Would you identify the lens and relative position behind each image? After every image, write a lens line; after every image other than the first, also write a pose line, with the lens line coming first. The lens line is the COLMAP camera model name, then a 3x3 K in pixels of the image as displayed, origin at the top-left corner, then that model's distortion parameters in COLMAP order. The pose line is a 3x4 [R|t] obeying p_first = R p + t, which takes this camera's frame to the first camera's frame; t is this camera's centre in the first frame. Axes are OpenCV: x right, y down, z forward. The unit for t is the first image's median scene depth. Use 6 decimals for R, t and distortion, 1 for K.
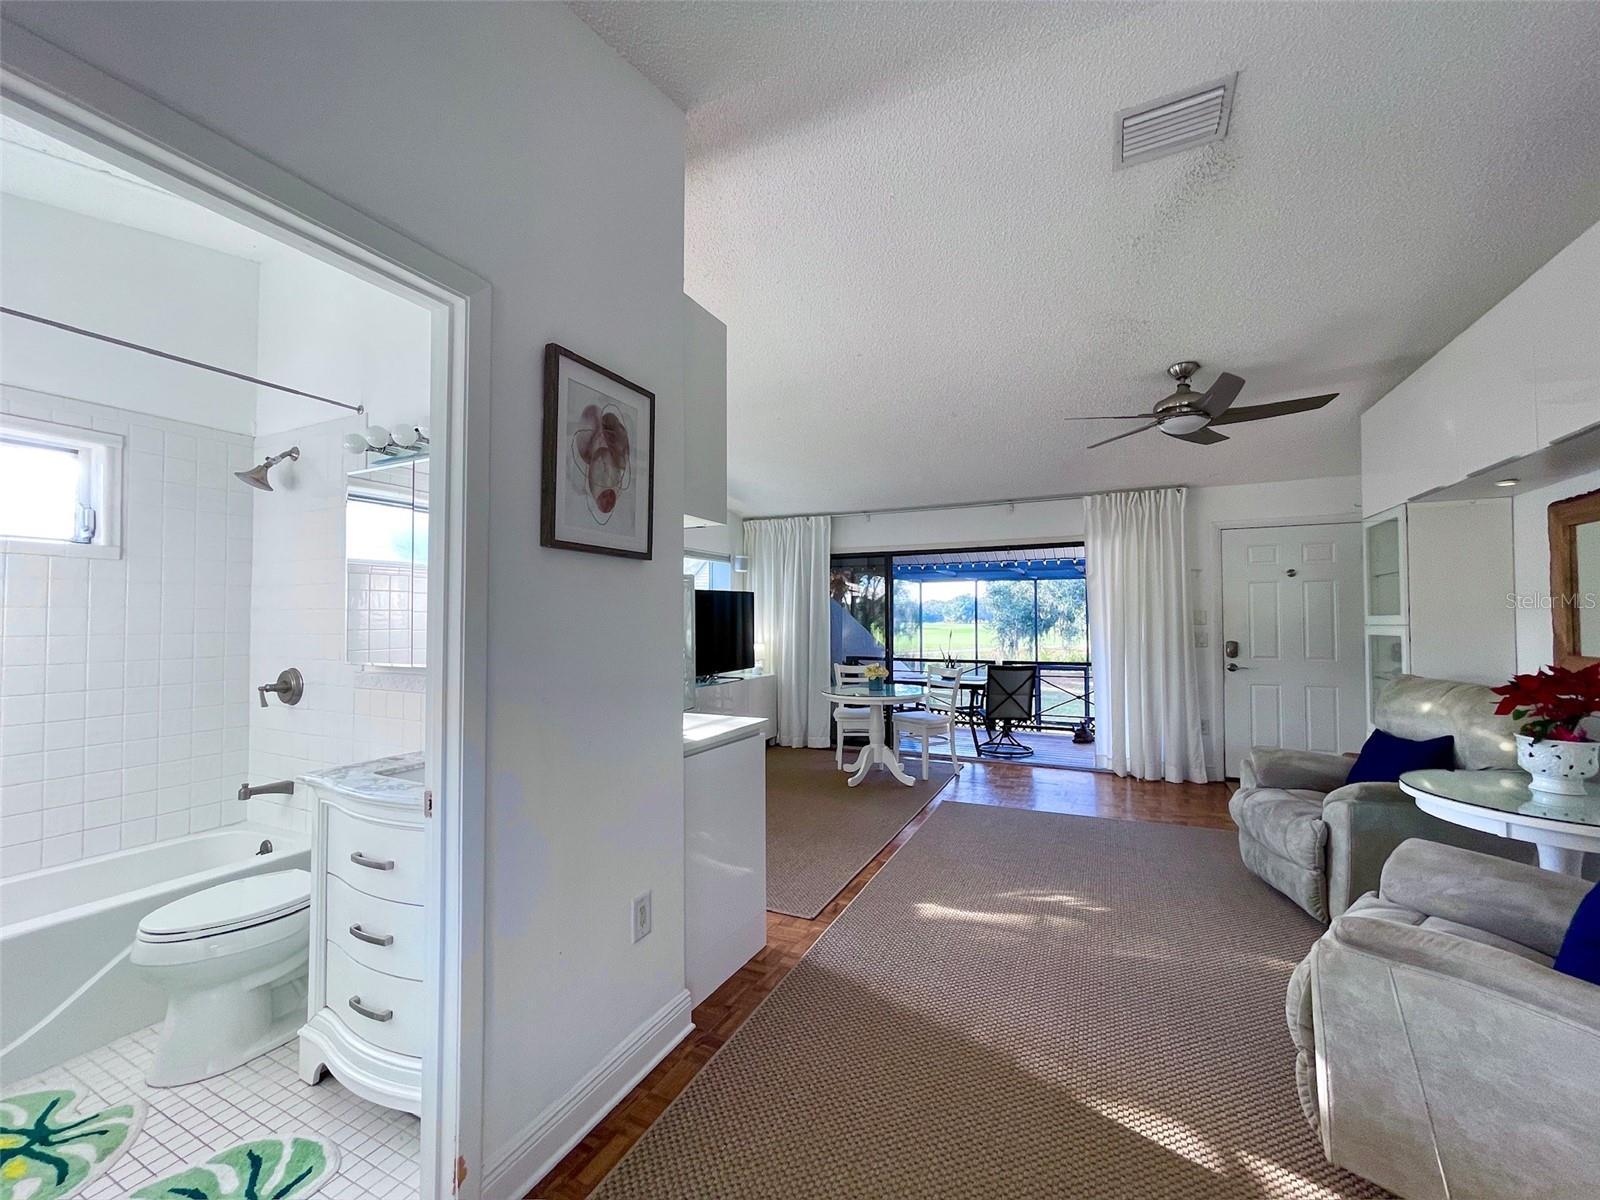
lens RADIAL K [[643.8, 0, 794.8], [0, 643.8, 604.8], [0, 0, 1]] dist [-0.001013, -0.000649]
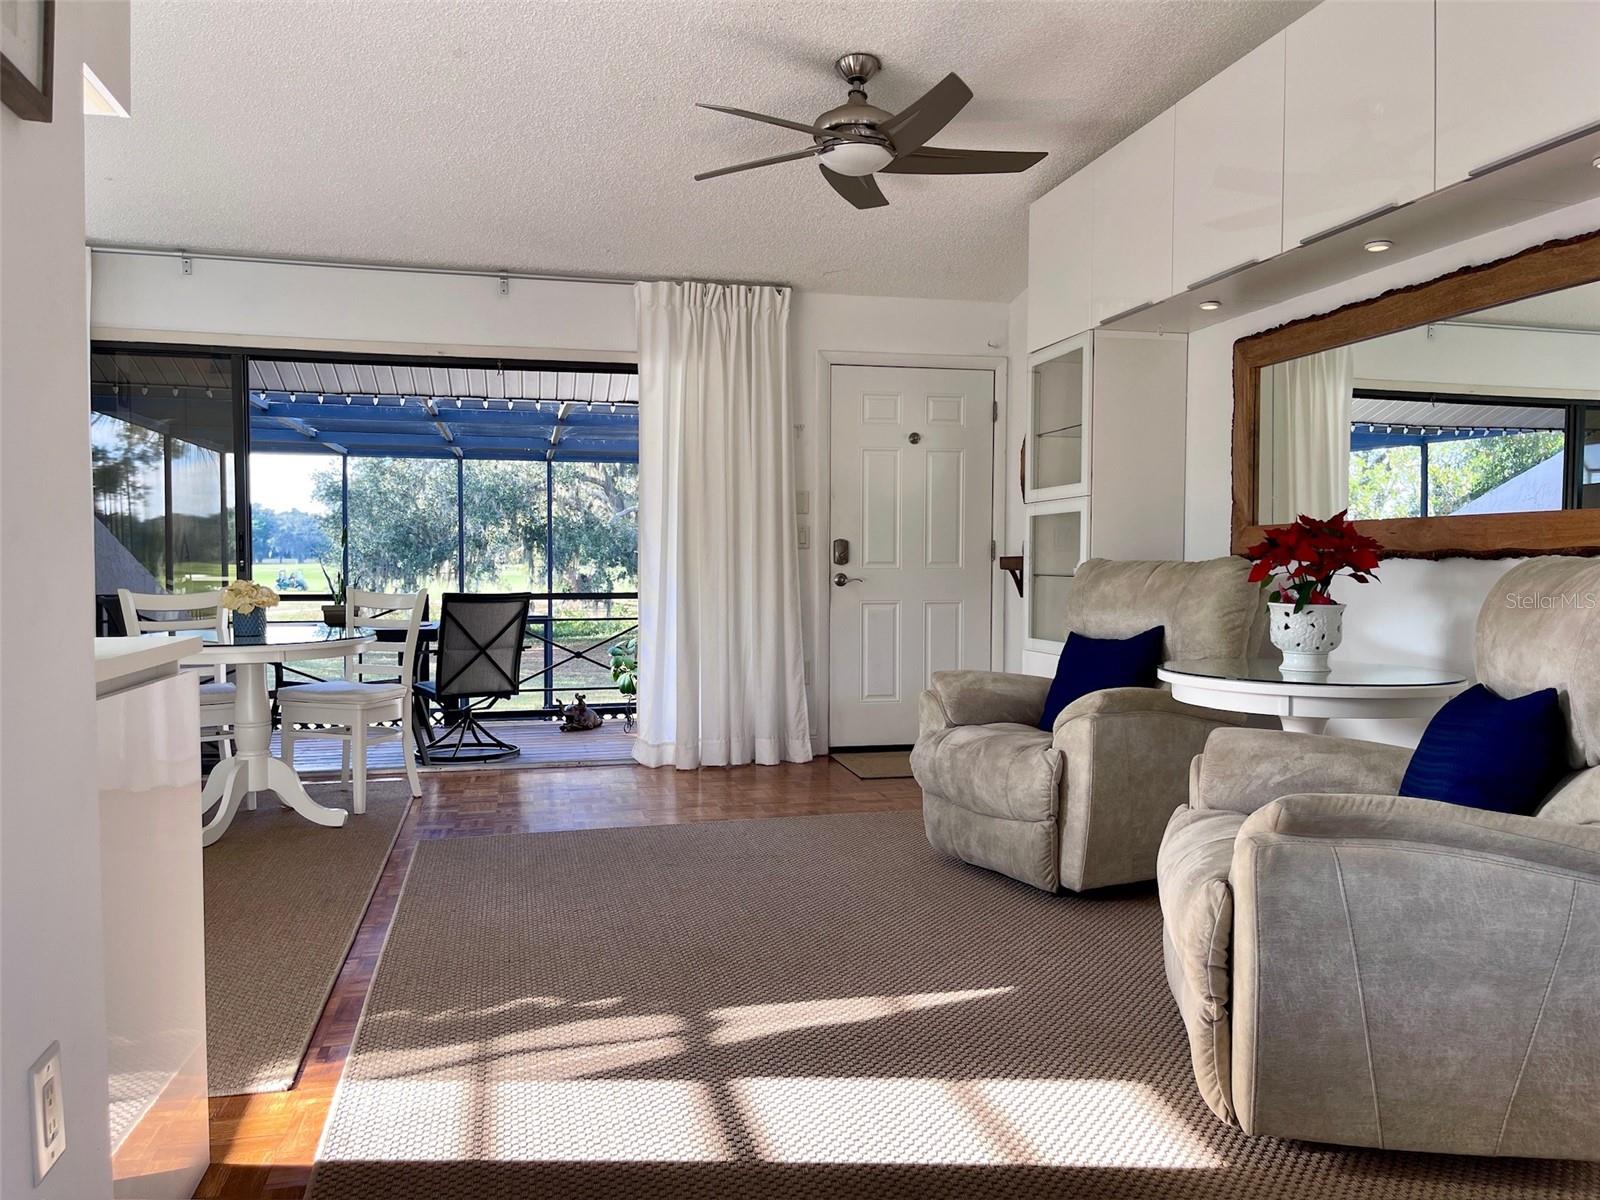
lens RADIAL K [[1206.5, 0, 802.8], [0, 1206.5, 608.2], [0, 0, 1]] dist [0.021007, -0.000595]
pose [[0.769135, -0.019486, 0.638789, -0.210329], [-0.019985, 0.998313, 0.054517, 0.099463], [-0.638774, -0.054697, 0.767448, 0.145047]]
